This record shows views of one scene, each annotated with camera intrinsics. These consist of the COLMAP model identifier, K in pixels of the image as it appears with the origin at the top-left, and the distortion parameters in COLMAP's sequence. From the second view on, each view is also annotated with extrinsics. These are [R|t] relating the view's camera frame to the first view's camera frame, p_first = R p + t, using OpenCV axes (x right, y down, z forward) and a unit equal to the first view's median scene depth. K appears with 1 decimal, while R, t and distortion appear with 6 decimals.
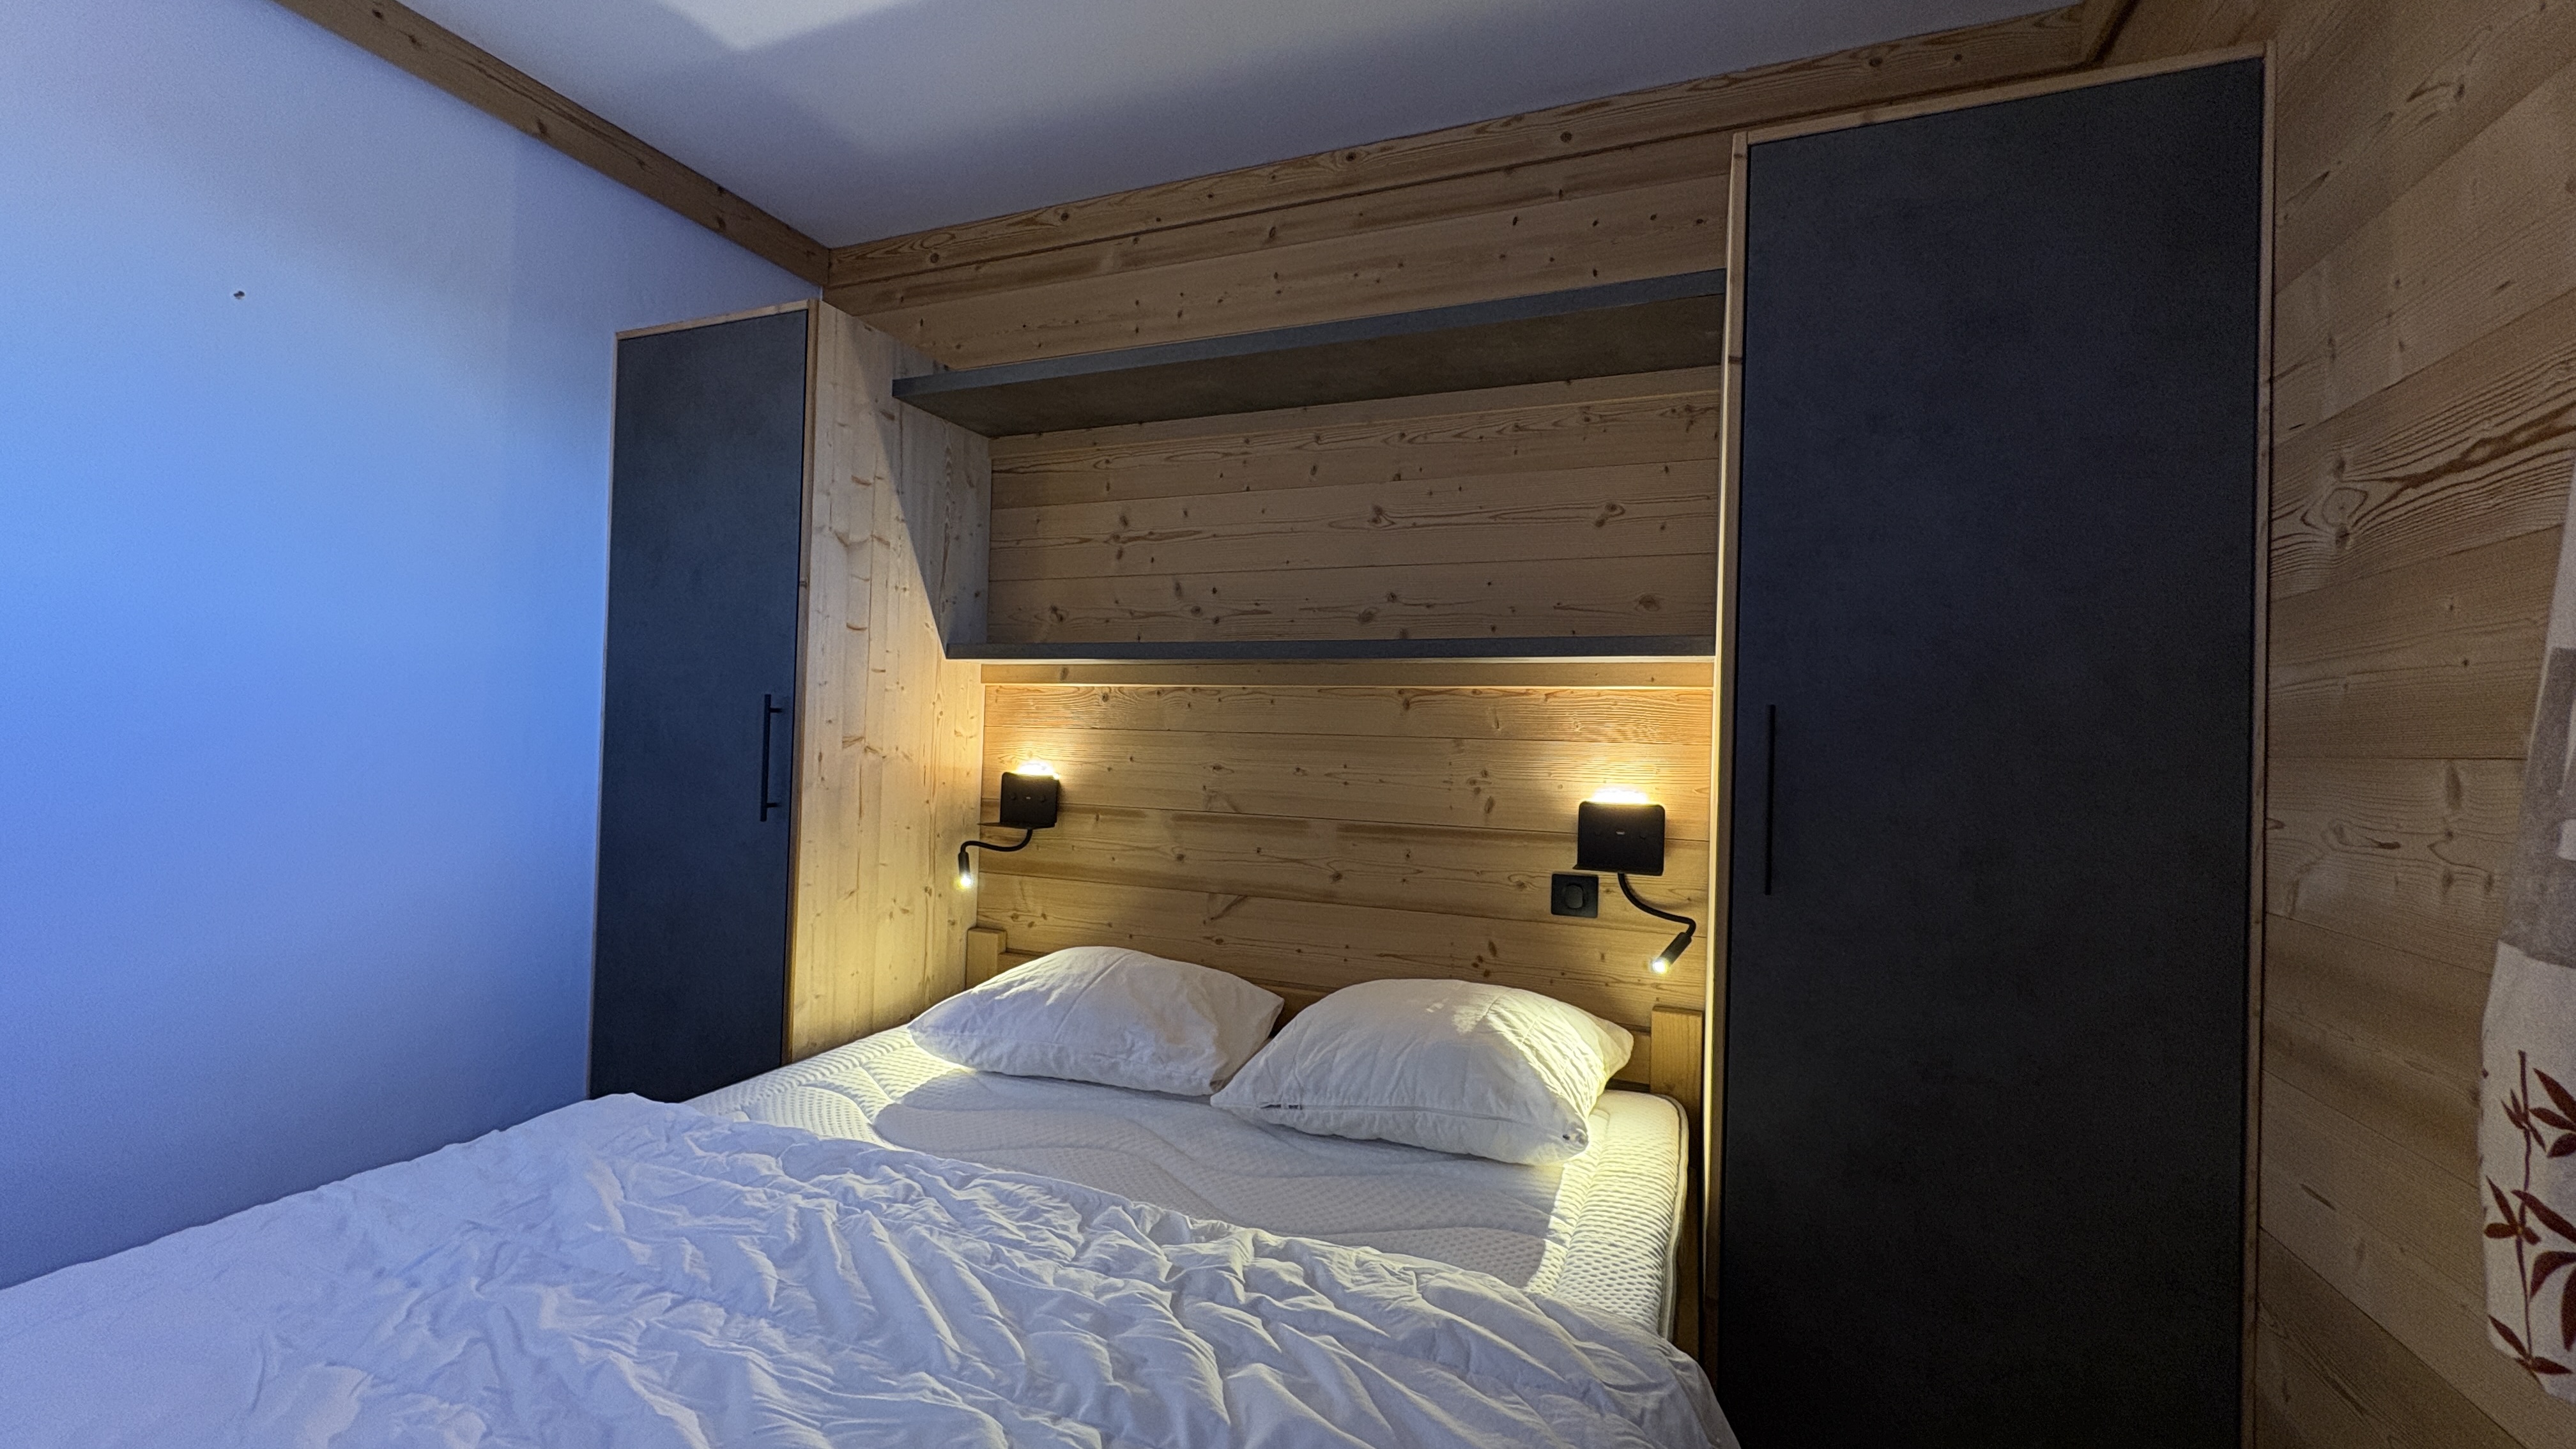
lens RADIAL K [[1023.9, 0, 1288.1], [0, 1023.9, 729.7], [0, 0, 1]] dist [0.000090, 0.000088]
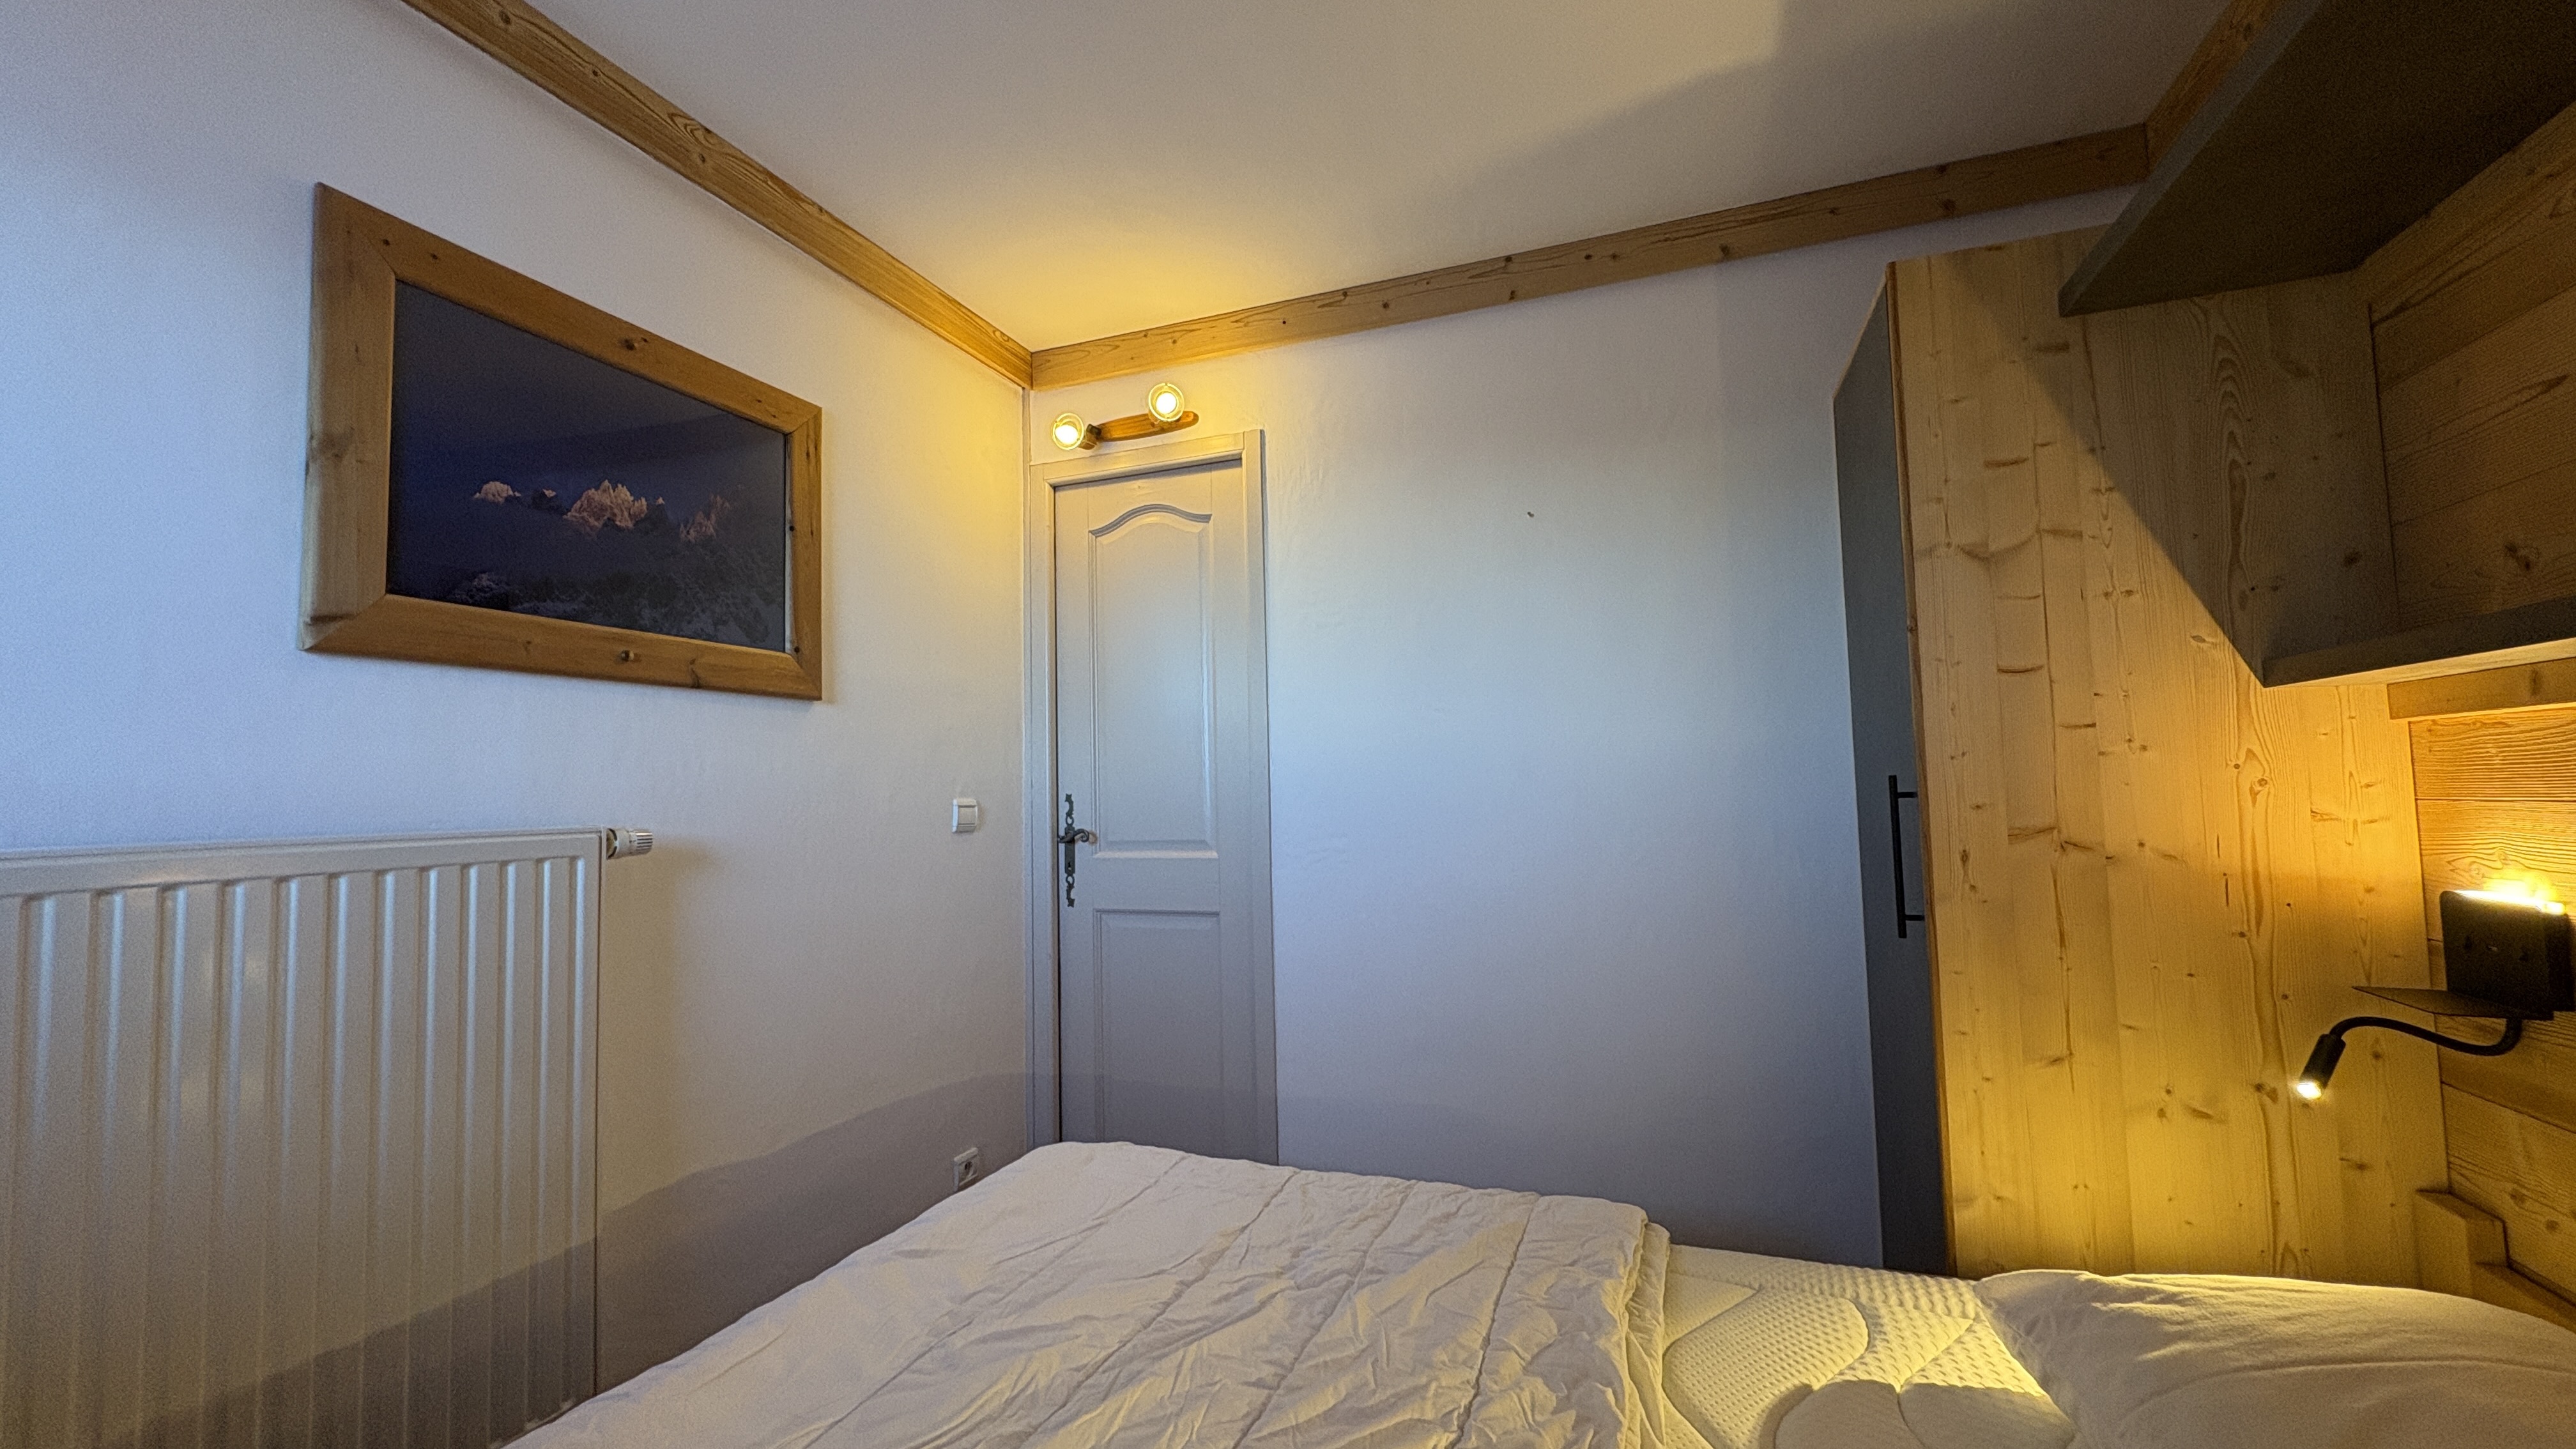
lens RADIAL K [[1023.9, 0, 1288.1], [0, 1023.9, 729.7], [0, 0, 1]] dist [0.000090, 0.000088]
pose [[0.018692, -0.093548, -0.995439, 0.246084], [0.031986, 0.995160, -0.092921, -0.009975], [0.999314, -0.030103, 0.021594, 0.467913]]
